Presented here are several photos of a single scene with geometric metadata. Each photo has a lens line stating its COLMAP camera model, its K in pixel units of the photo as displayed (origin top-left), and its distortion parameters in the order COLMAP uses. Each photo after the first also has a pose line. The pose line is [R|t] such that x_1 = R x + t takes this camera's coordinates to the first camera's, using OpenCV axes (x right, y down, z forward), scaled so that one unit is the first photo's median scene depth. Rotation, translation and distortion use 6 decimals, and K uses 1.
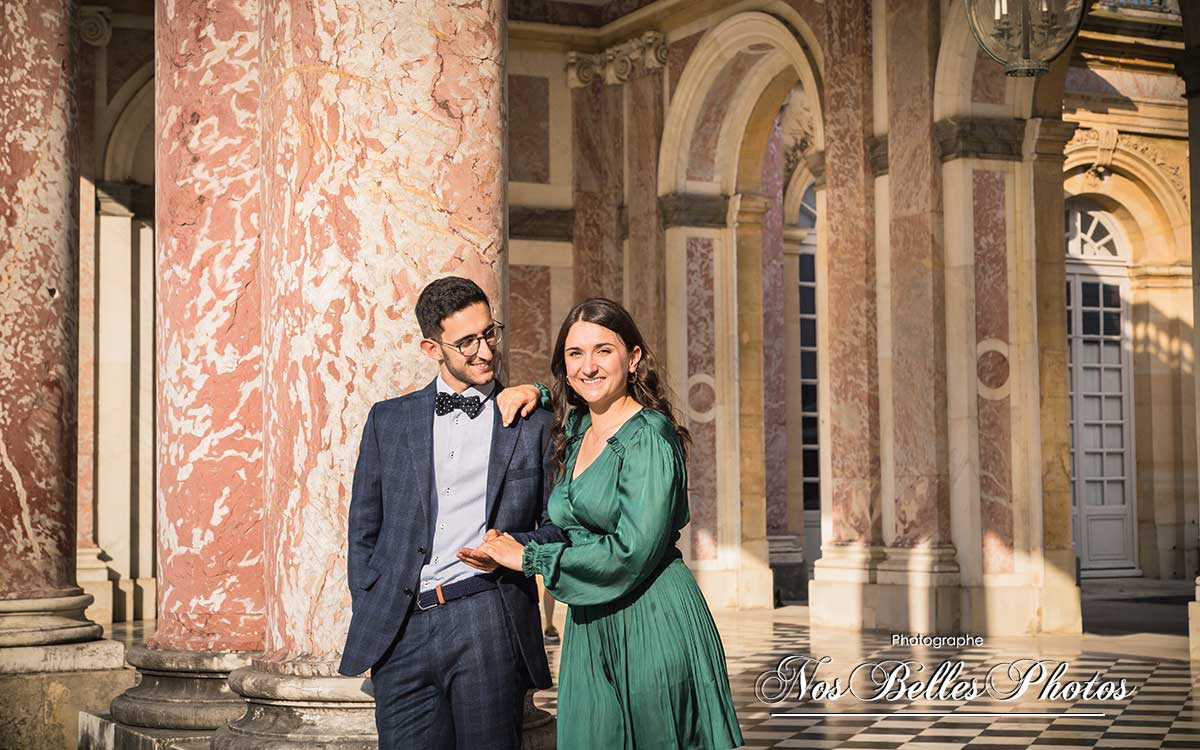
lens RADIAL K [[1987.9, 0, 596.9], [0, 1987.9, 360.1], [0, 0, 1]] dist [0.013664, -0.099914]
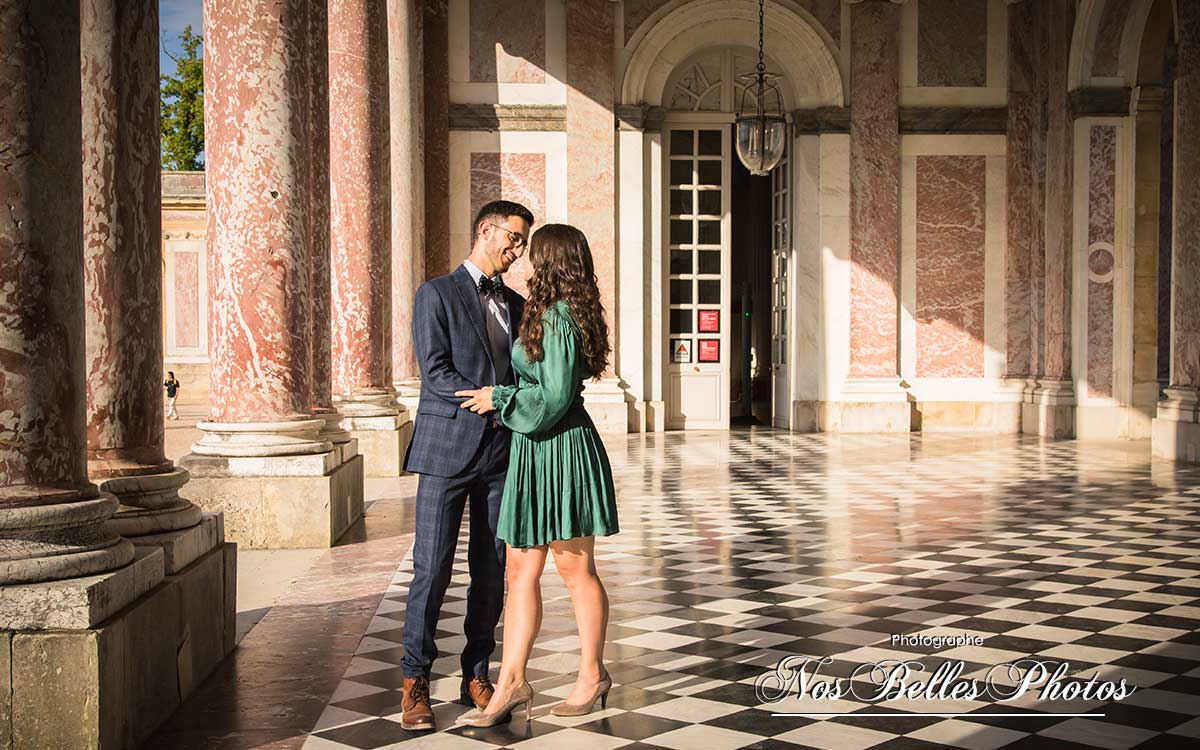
lens RADIAL K [[1475.1, 0, 603.3], [0, 1475.1, 393.5], [0, 0, 1]] dist [0.018871, 0.022190]
pose [[0.920309, 0.023505, -0.390485, 0.529820], [0.018446, 0.994476, 0.103334, 0.000739], [0.390756, -0.102302, 0.914792, 0.277362]]
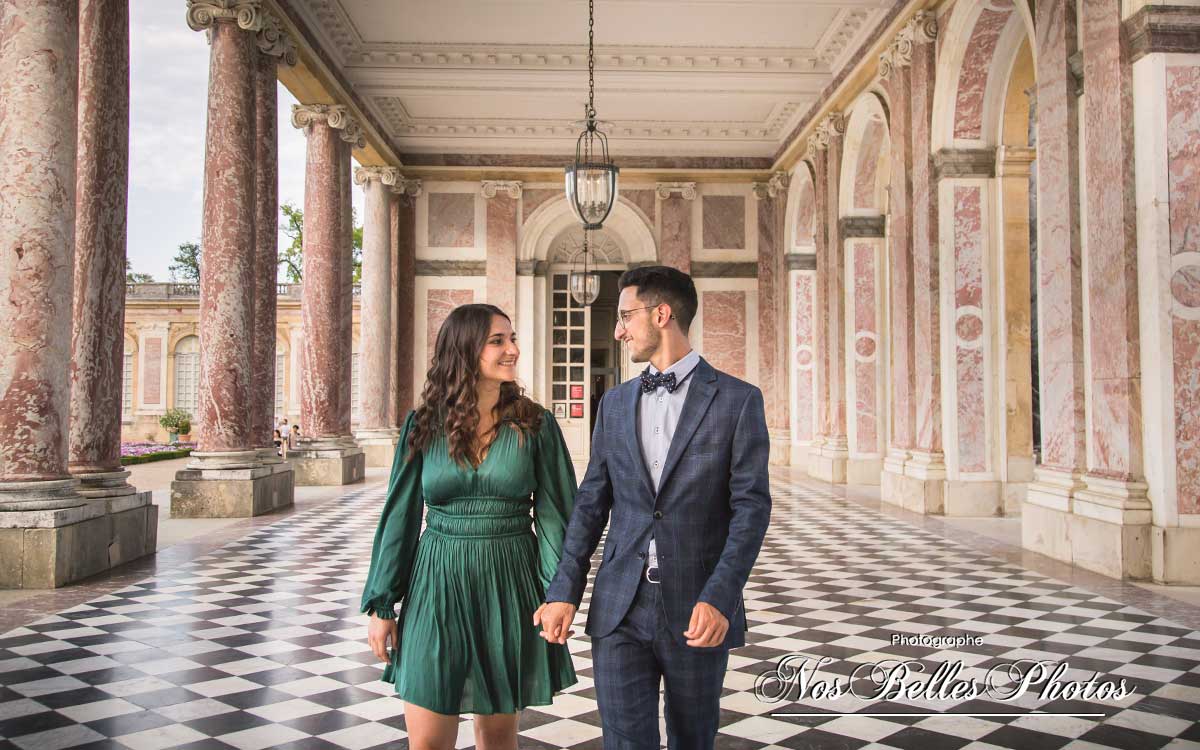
lens RADIAL K [[1060.9, 0, 600.7], [0, 1060.9, 329.7], [0, 0, 1]] dist [-0.001272, -0.003058]
pose [[0.914427, -0.014681, -0.404485, 1.222951], [0.017359, 0.999845, 0.002953, -0.061969], [0.404379, -0.009722, 0.914540, -0.135282]]
